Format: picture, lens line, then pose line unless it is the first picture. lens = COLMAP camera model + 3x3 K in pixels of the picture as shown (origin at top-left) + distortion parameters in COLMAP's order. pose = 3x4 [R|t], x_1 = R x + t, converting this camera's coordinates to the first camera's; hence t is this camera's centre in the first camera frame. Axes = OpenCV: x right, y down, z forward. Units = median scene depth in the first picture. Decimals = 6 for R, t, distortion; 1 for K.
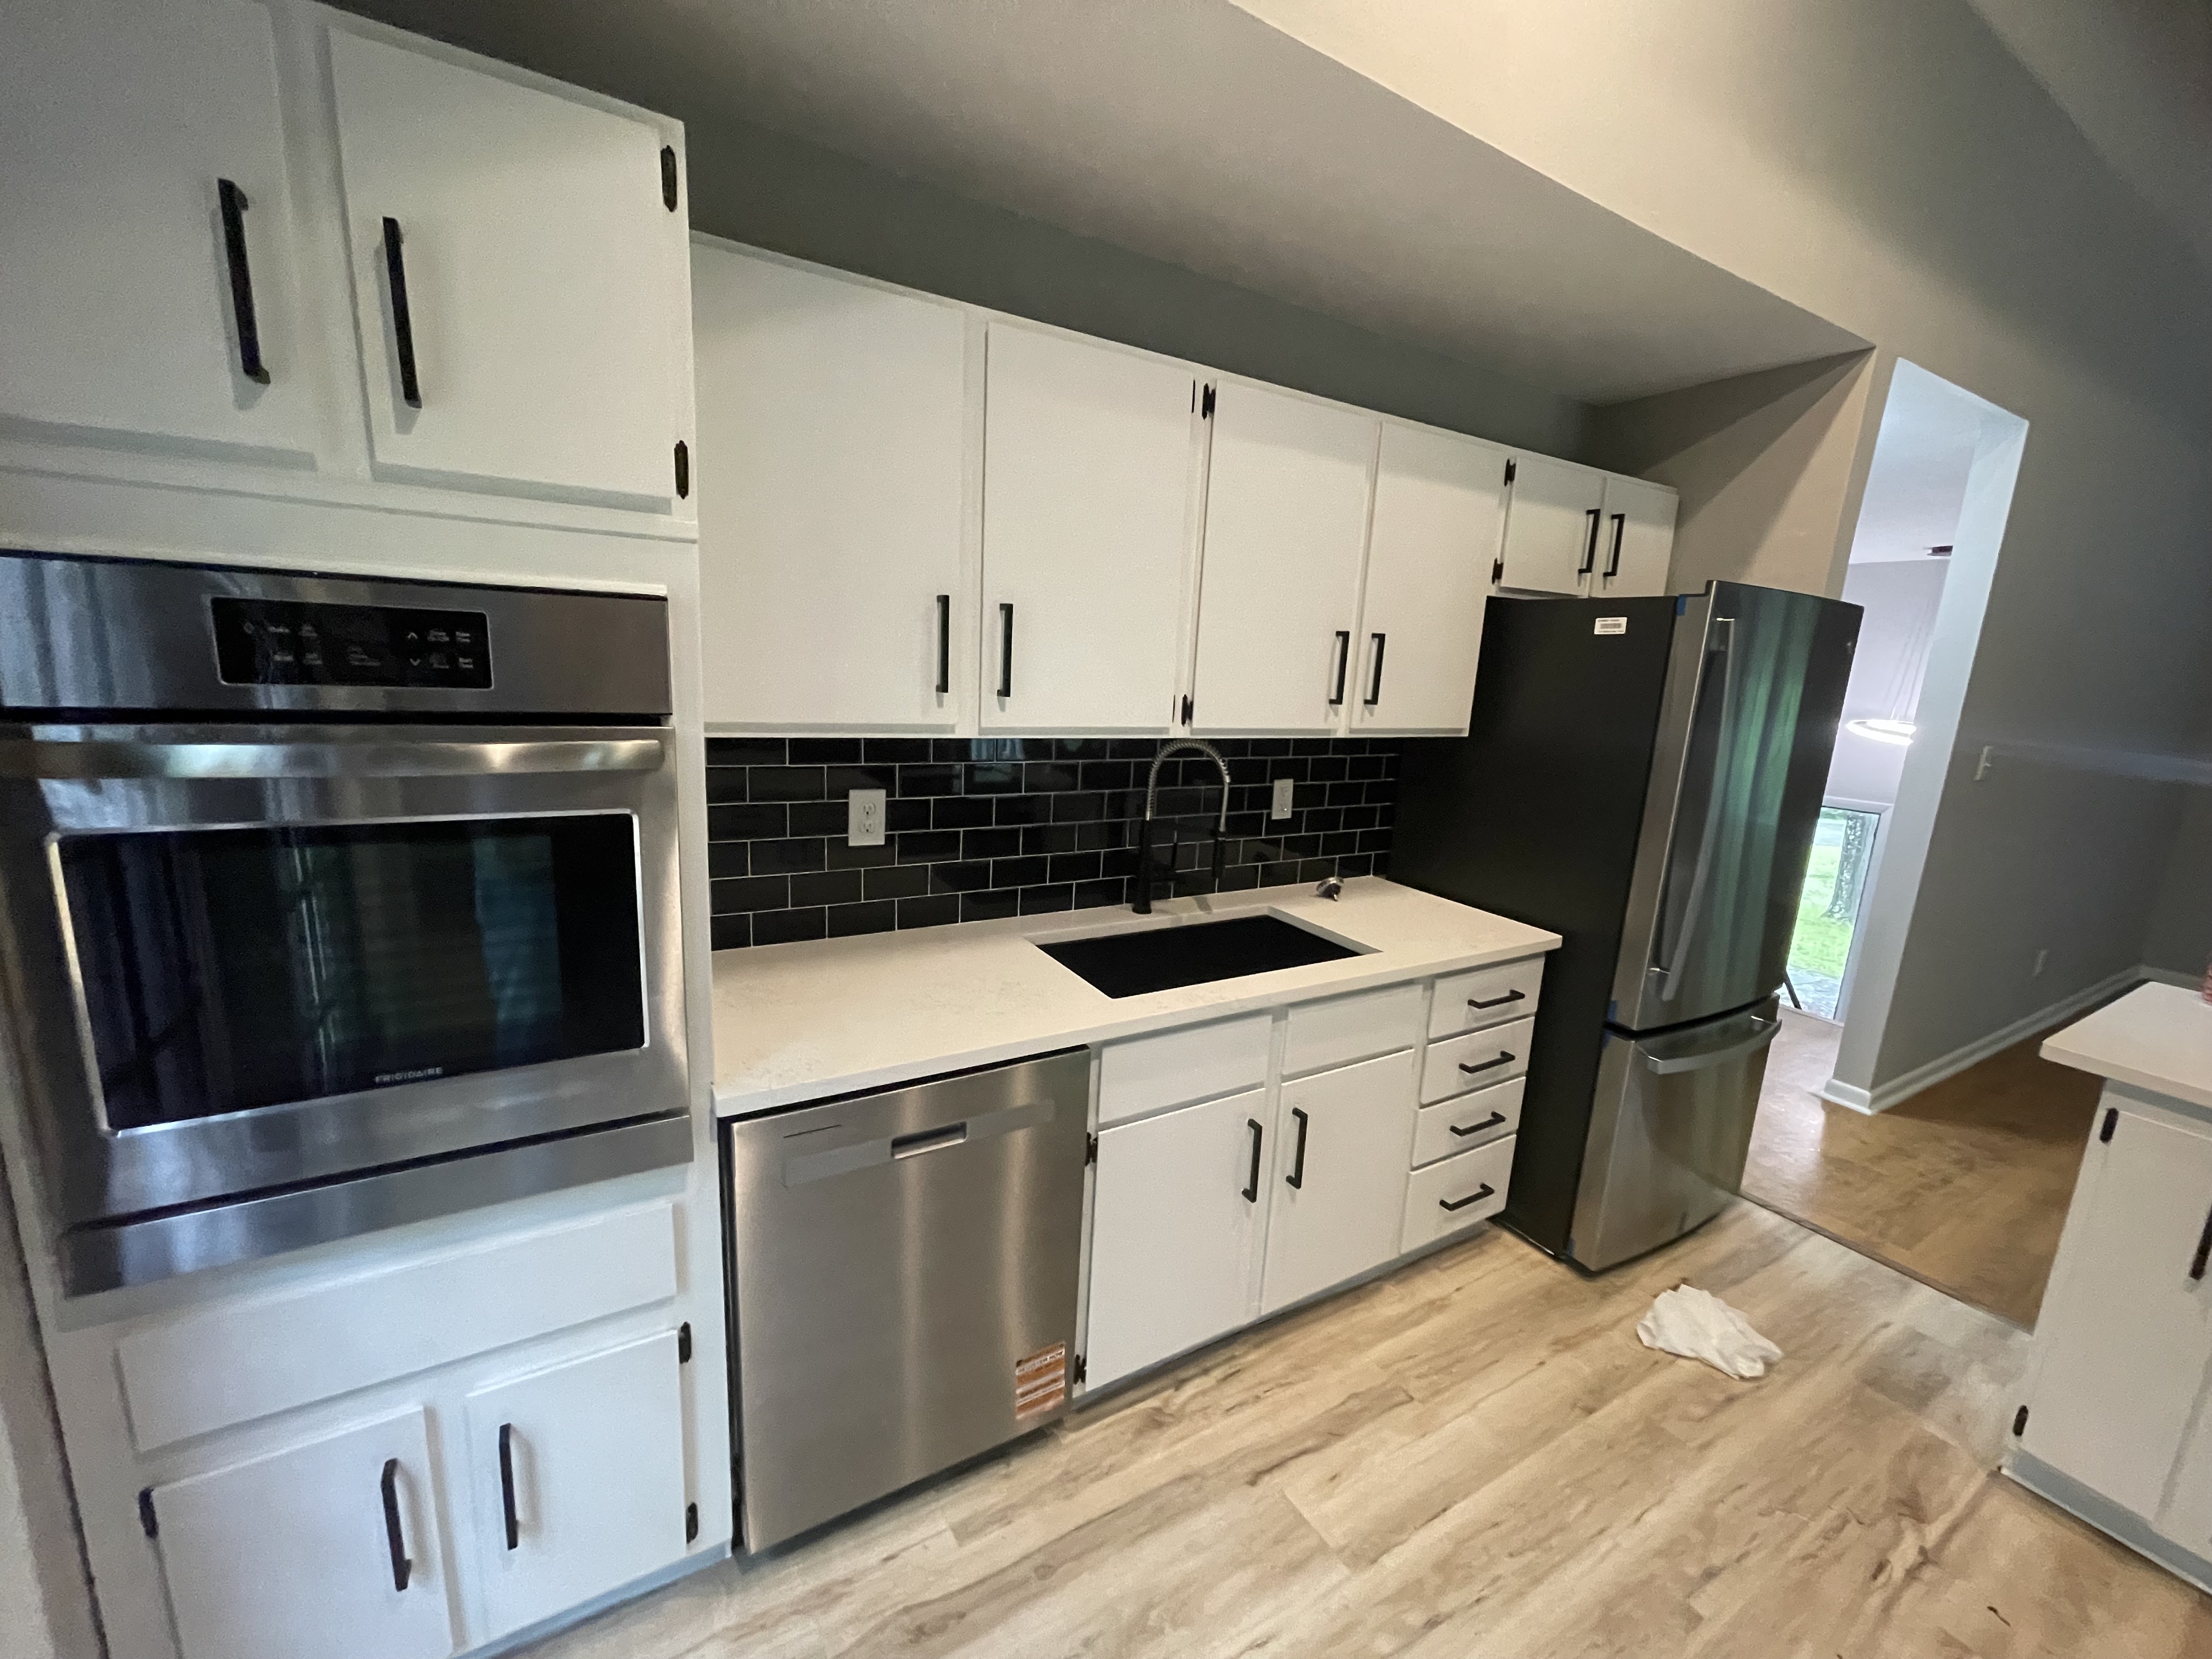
lens RADIAL K [[892.2, 0, 1112.5], [0, 892.2, 831.9], [0, 0, 1]] dist [-0.005254, 0.002555]
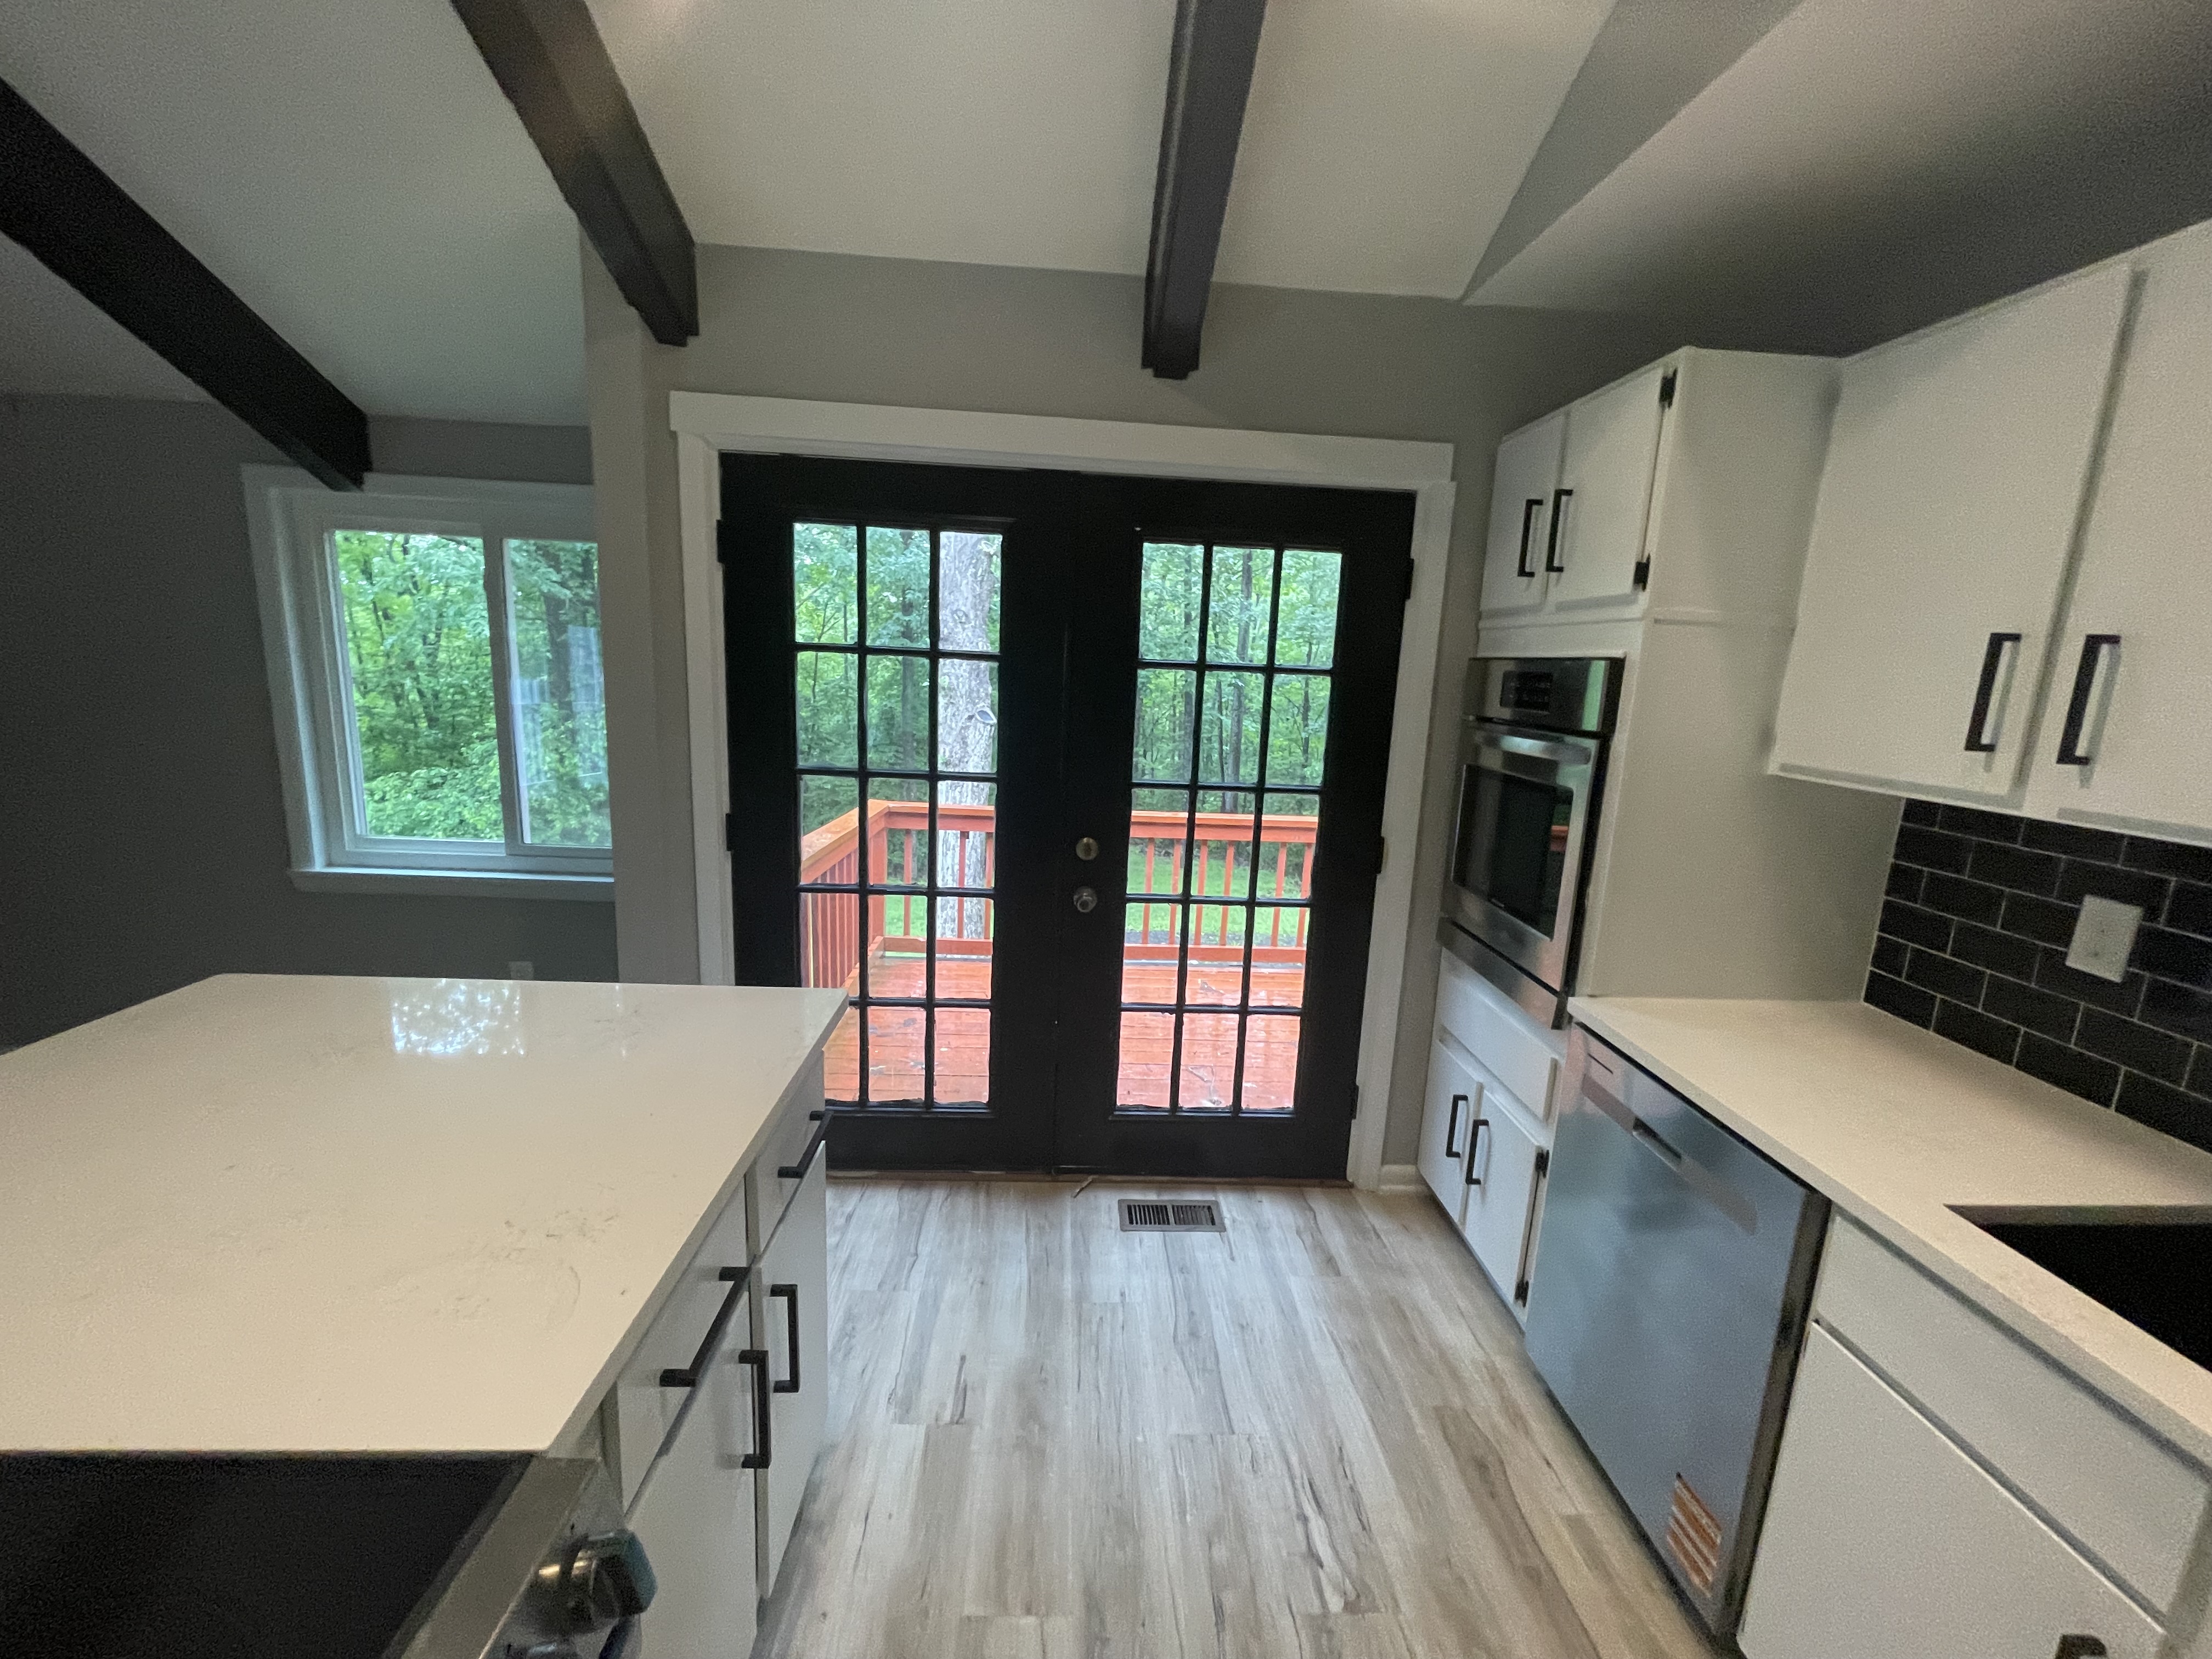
lens RADIAL K [[892.2, 0, 1122.3], [0, 892.2, 833.4], [0, 0, 1]] dist [-0.005254, 0.002555]
pose [[-0.458508, 0.085310, -0.884586, 0.767260], [-0.247831, 0.943619, 0.219461, -0.059658], [0.853434, 0.319852, -0.411515, 0.593295]]
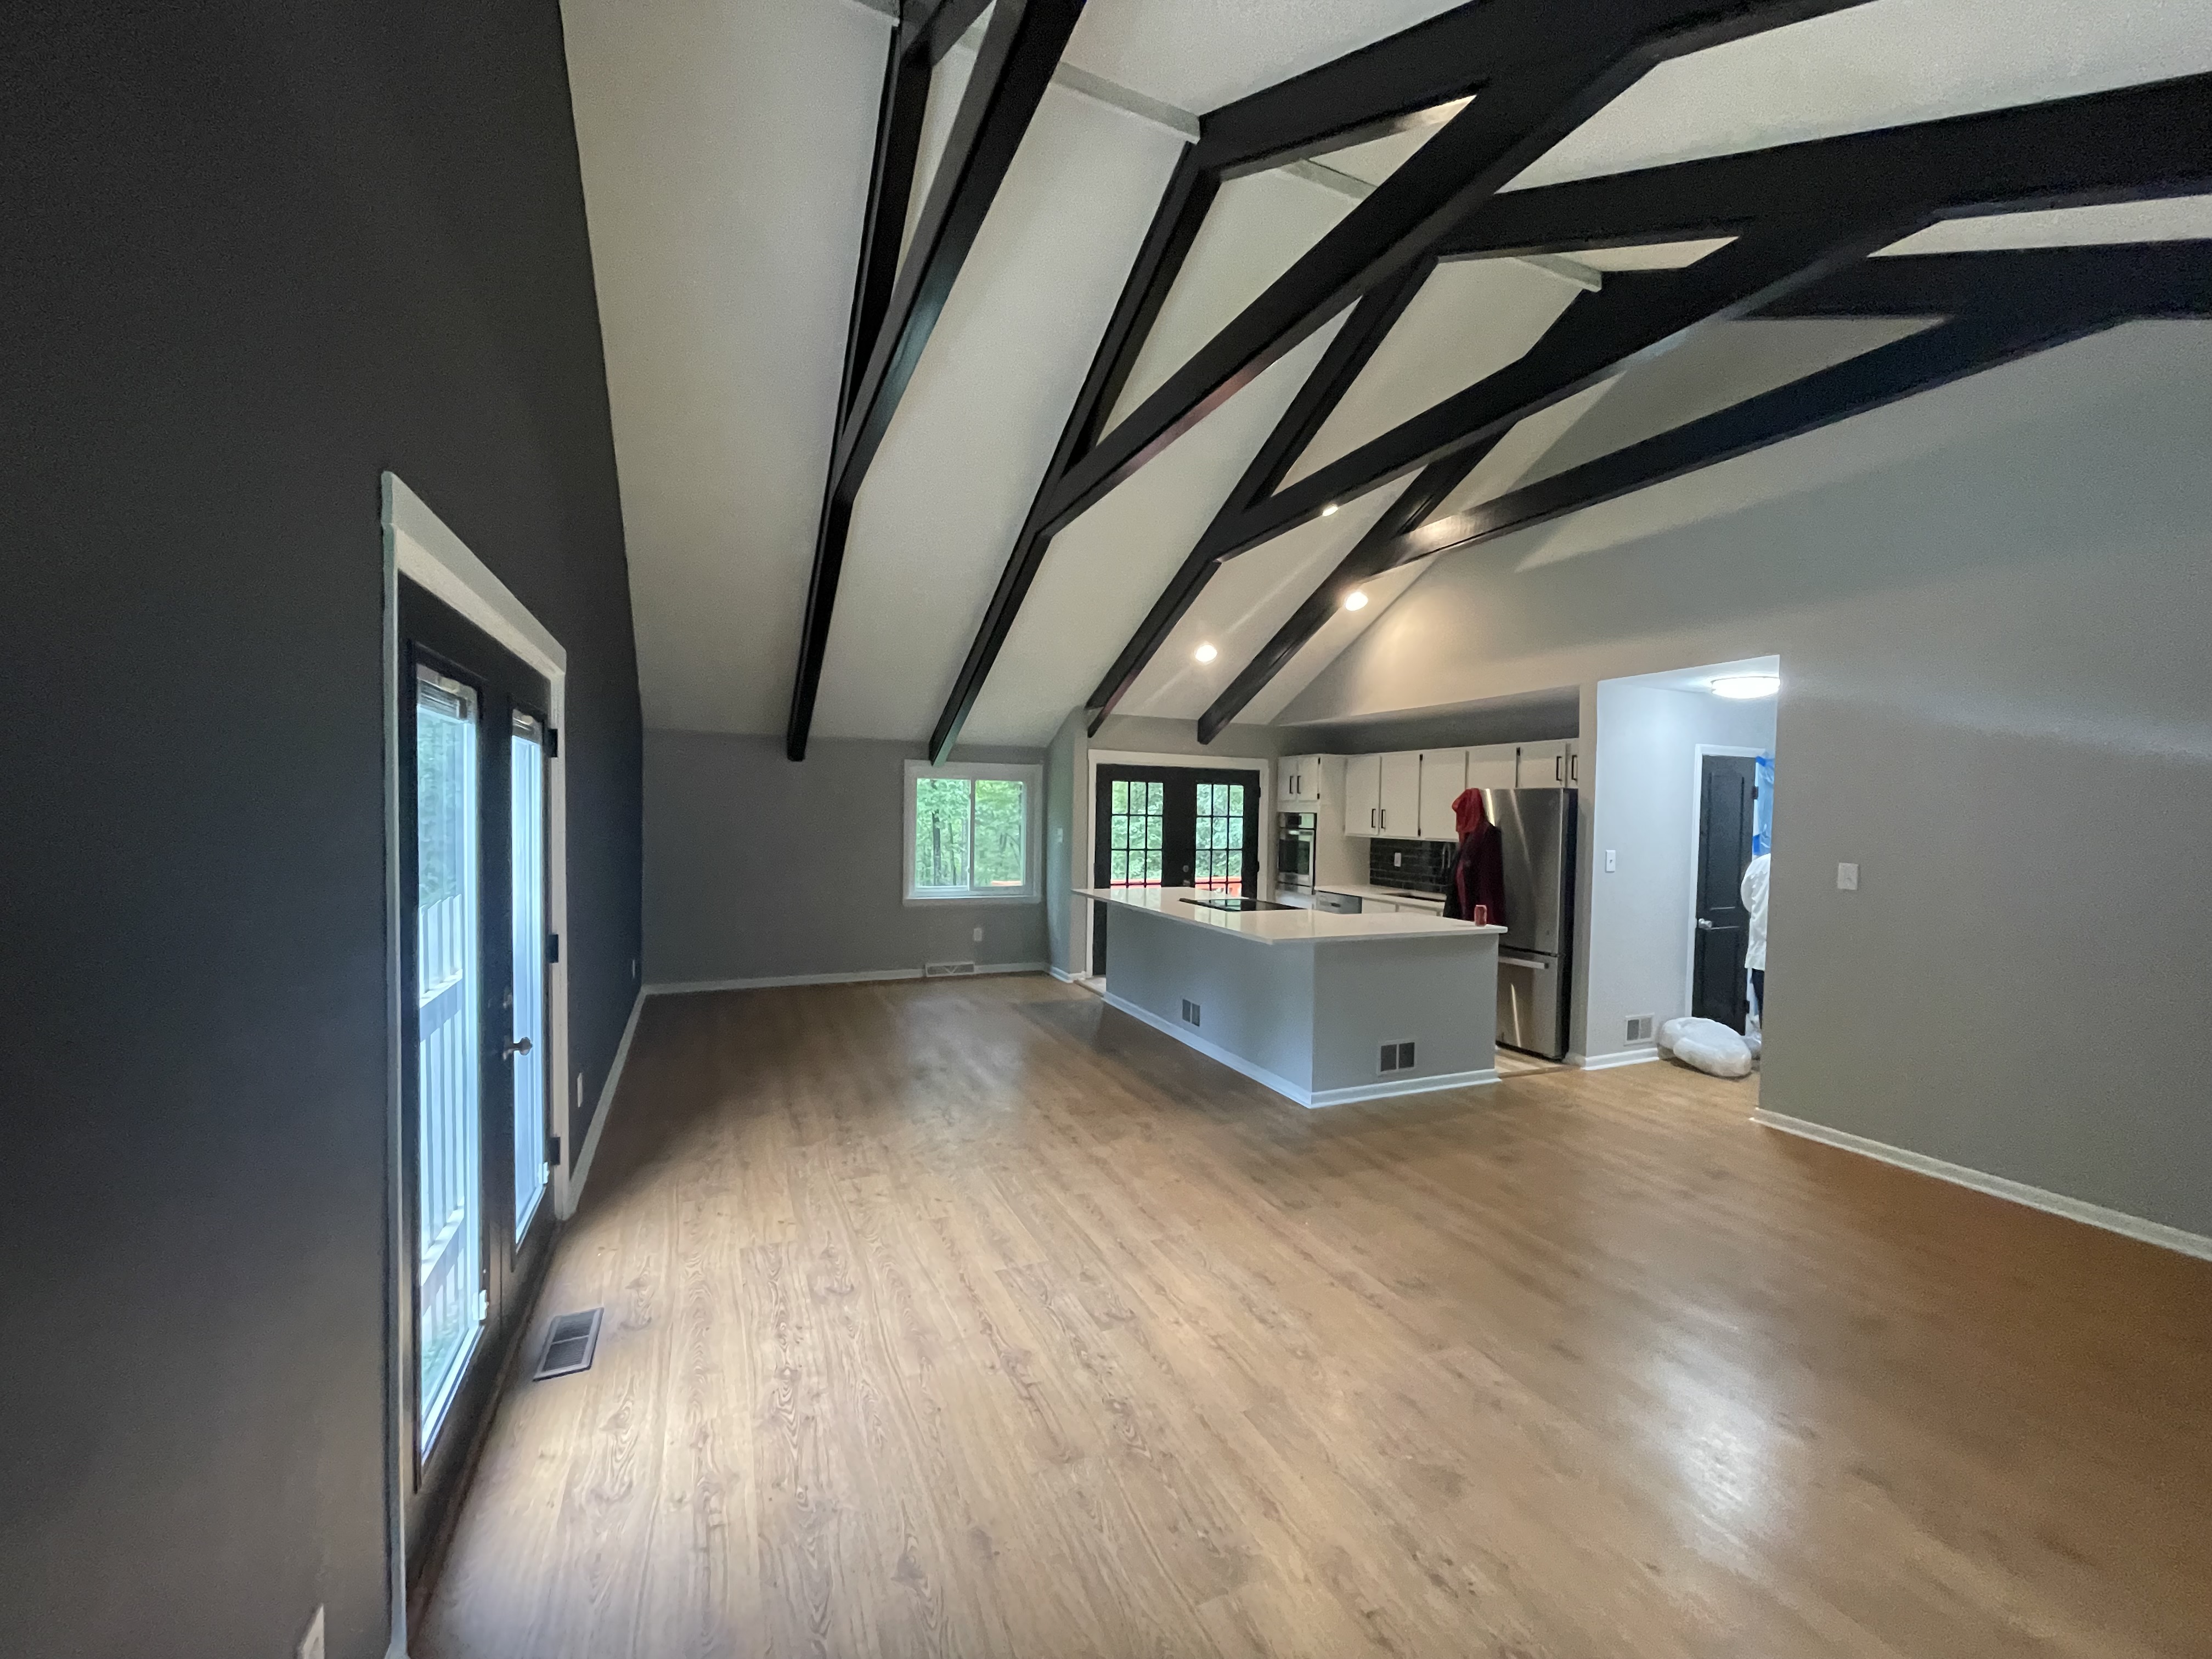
lens RADIAL K [[892.2, 0, 1110.1], [0, 892.2, 816.0], [0, 0, 1]] dist [-0.005254, 0.002555]
pose [[-0.117178, -0.048027, -0.991949, 4.165870], [-0.221376, 0.974961, -0.021053, 0.175330], [0.968123, 0.217127, -0.124876, 0.168906]]
